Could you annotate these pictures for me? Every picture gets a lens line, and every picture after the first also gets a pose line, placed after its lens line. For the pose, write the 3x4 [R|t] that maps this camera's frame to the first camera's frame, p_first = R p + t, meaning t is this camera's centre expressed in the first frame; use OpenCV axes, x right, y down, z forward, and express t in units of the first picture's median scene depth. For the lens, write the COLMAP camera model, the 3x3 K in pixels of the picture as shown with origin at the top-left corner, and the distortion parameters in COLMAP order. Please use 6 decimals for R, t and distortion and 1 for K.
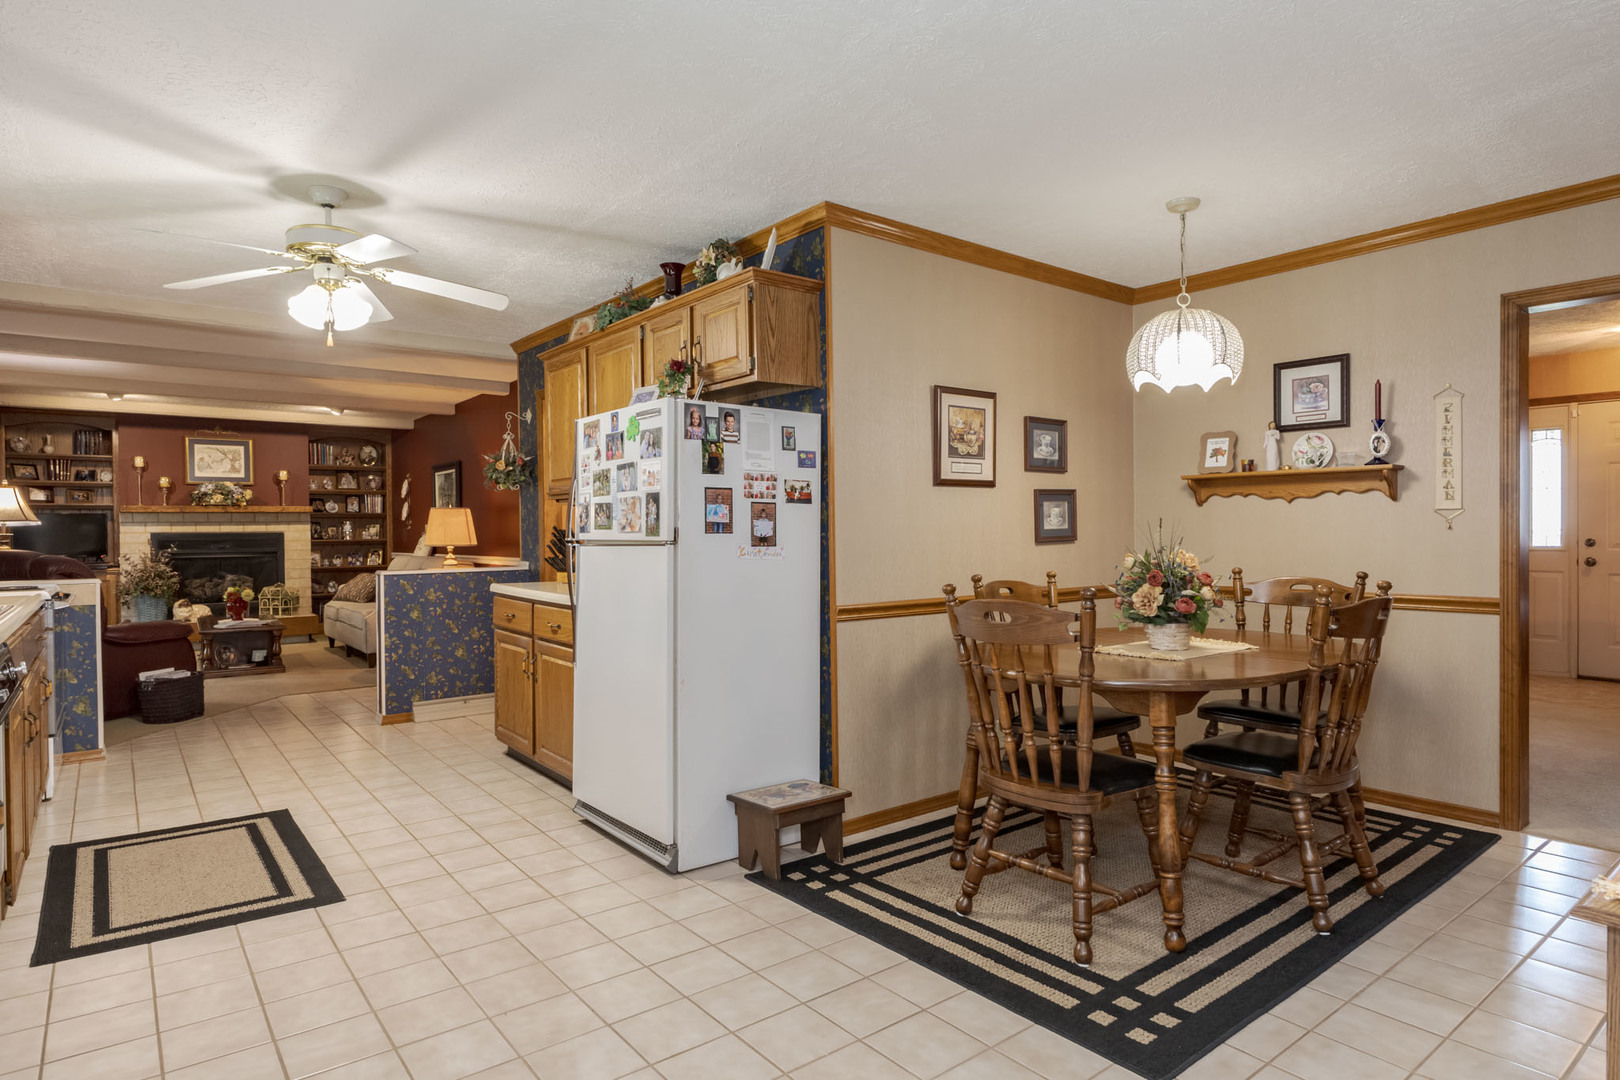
lens RADIAL K [[897.1, 0, 807.2], [0, 897.1, 541.4], [0, 0, 1]] dist [0.001361, -0.000288]
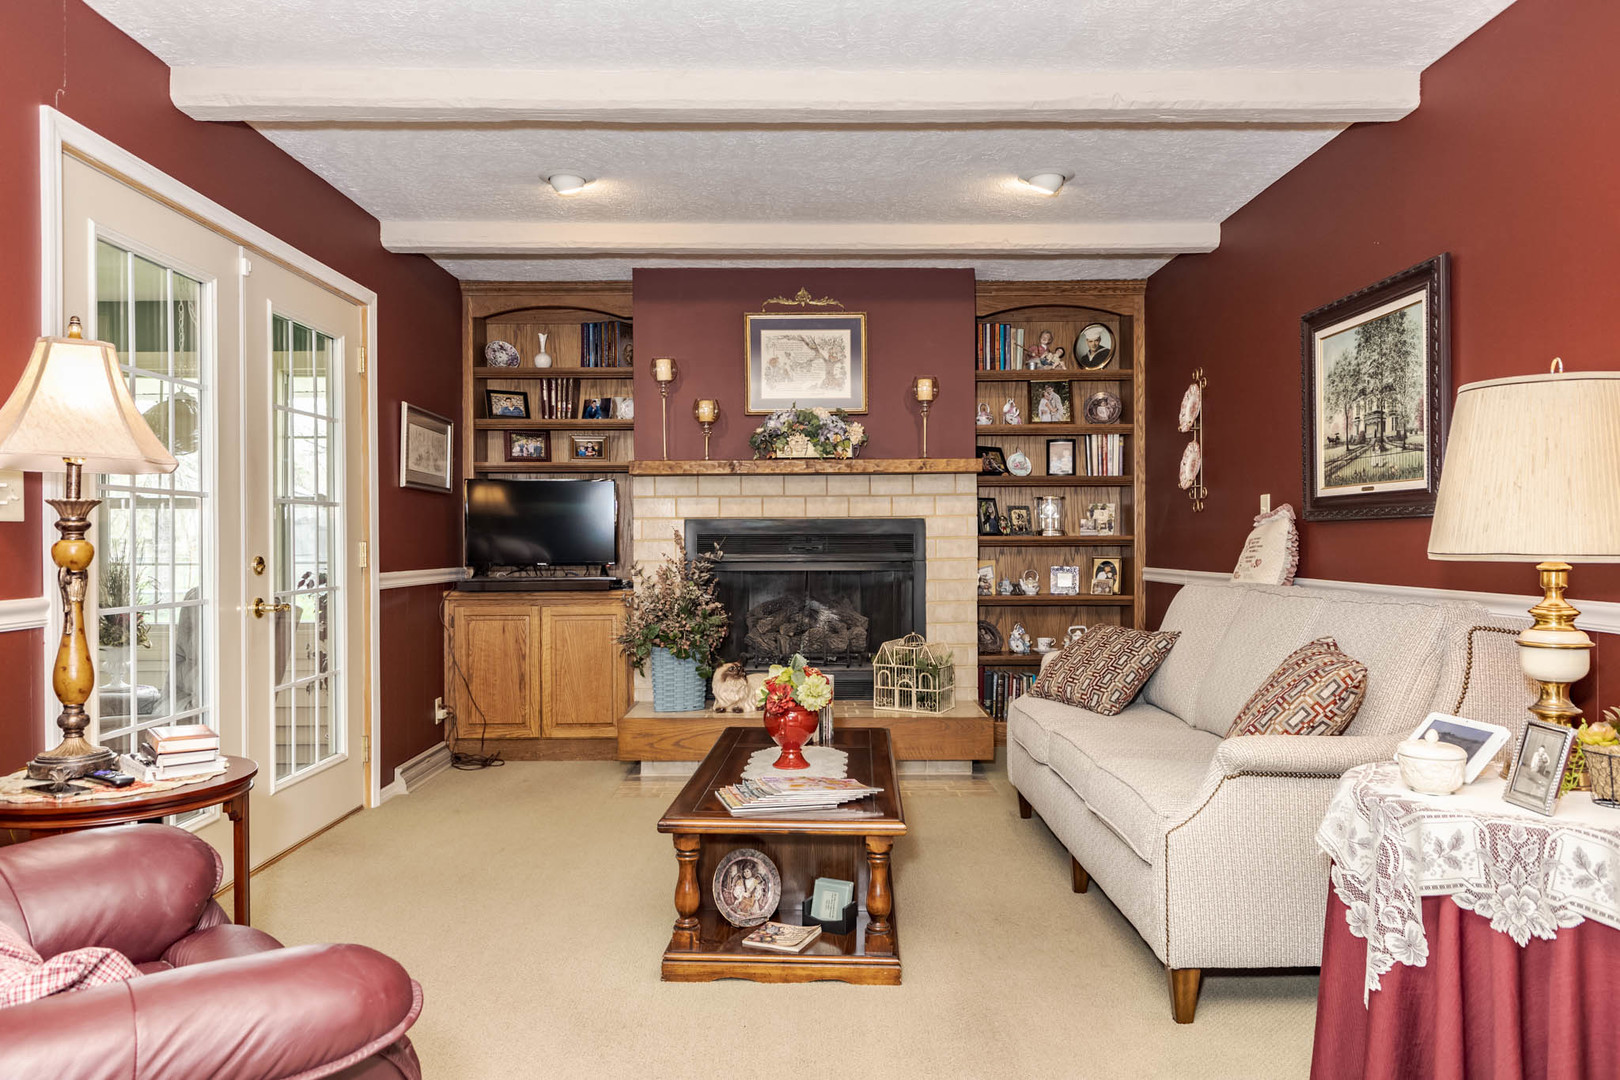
lens RADIAL K [[1119.8, 0, 810.2], [0, 1119.8, 539.5], [0, 0, 1]] dist [0.006357, -0.012067]
pose [[0.795929, 0.007717, -0.605341, -0.315863], [-0.010366, 0.999946, -0.000883, 0.001697], [0.605302, 0.006978, 0.795966, 0.566316]]
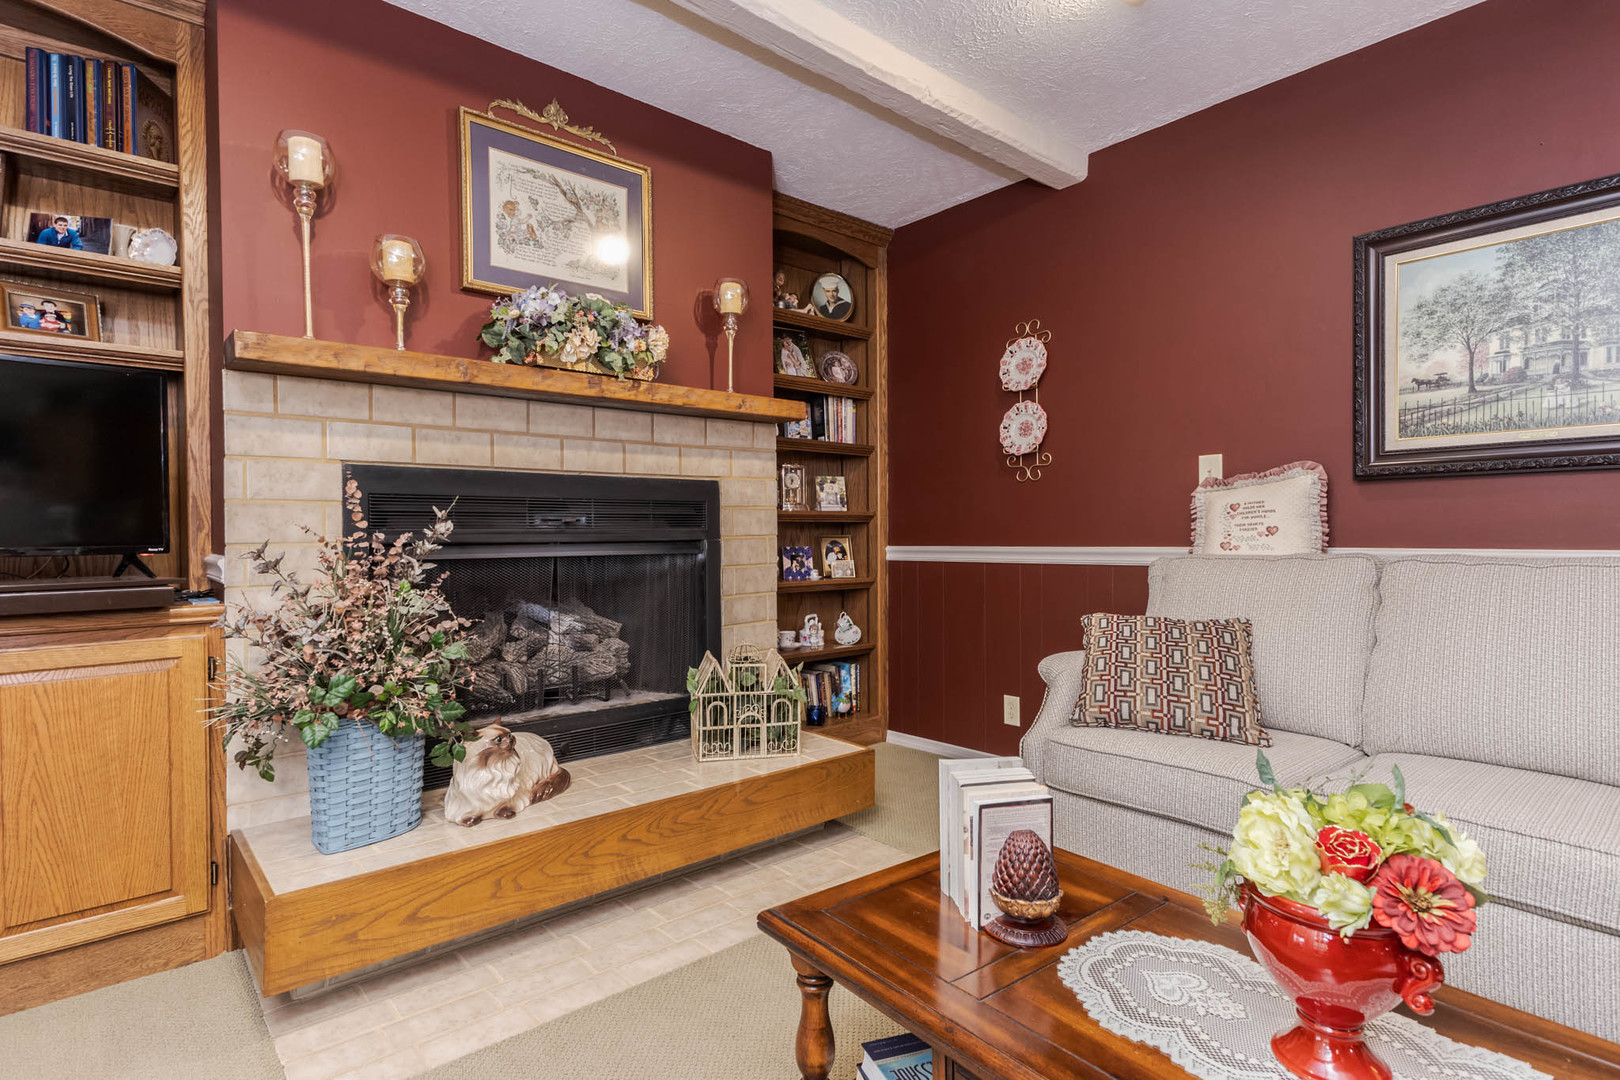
lens RADIAL K [[827.3, 0, 818.1], [0, 827.3, 541.6], [0, 0, 1]] dist [0.015326, -0.000600]
pose [[0.997711, 0.002558, 0.067576, -0.617280], [-0.002479, 0.999996, -0.001255, 0.013210], [-0.067579, 0.001084, 0.997713, 0.761478]]
